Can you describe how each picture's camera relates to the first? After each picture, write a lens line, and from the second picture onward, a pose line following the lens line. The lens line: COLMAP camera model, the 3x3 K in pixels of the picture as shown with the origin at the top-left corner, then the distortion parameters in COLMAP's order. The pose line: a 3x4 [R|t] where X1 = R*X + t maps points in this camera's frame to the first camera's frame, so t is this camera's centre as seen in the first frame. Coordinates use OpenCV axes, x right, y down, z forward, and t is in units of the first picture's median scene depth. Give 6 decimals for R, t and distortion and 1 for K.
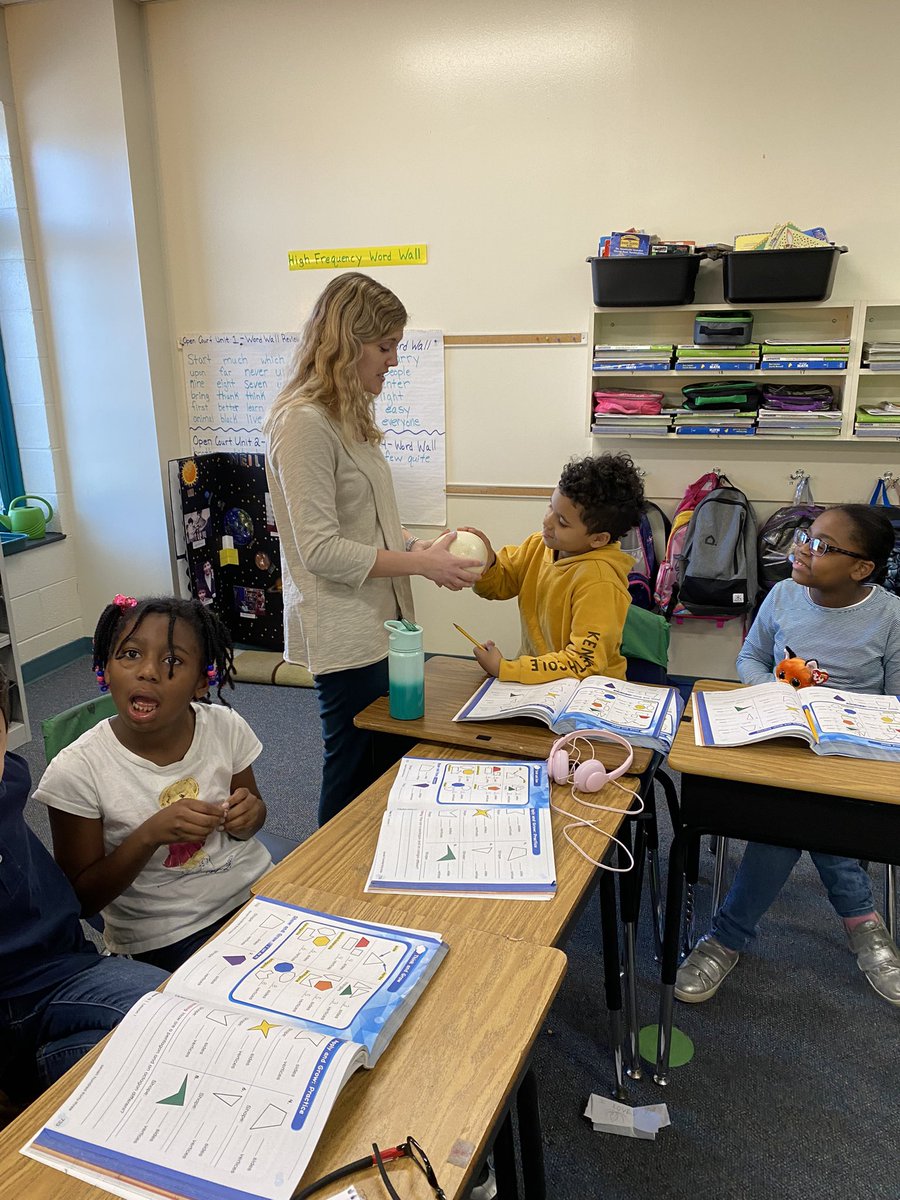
lens RADIAL K [[901.1, 0, 446.0], [0, 901.1, 601.5], [0, 0, 1]] dist [0.110005, -0.238867]
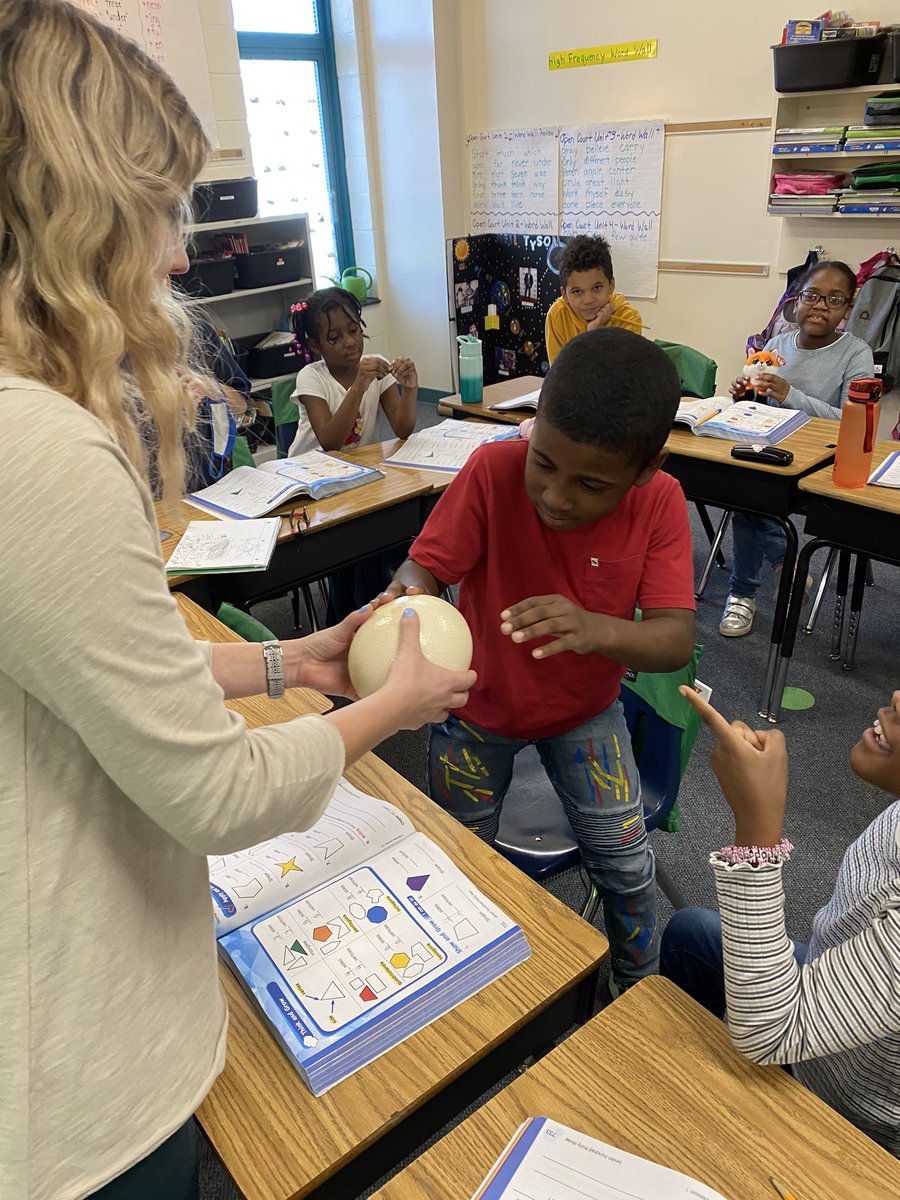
lens RADIAL K [[908.7, 0, 445.6], [0, 908.7, 603.7], [0, 0, 1]] dist [0.008986, -0.011358]
pose [[0.902479, 0.164188, -0.398214, 0.312393], [-0.078607, 0.971755, 0.222517, 0.063738], [0.423501, -0.169515, 0.889894, -0.249706]]
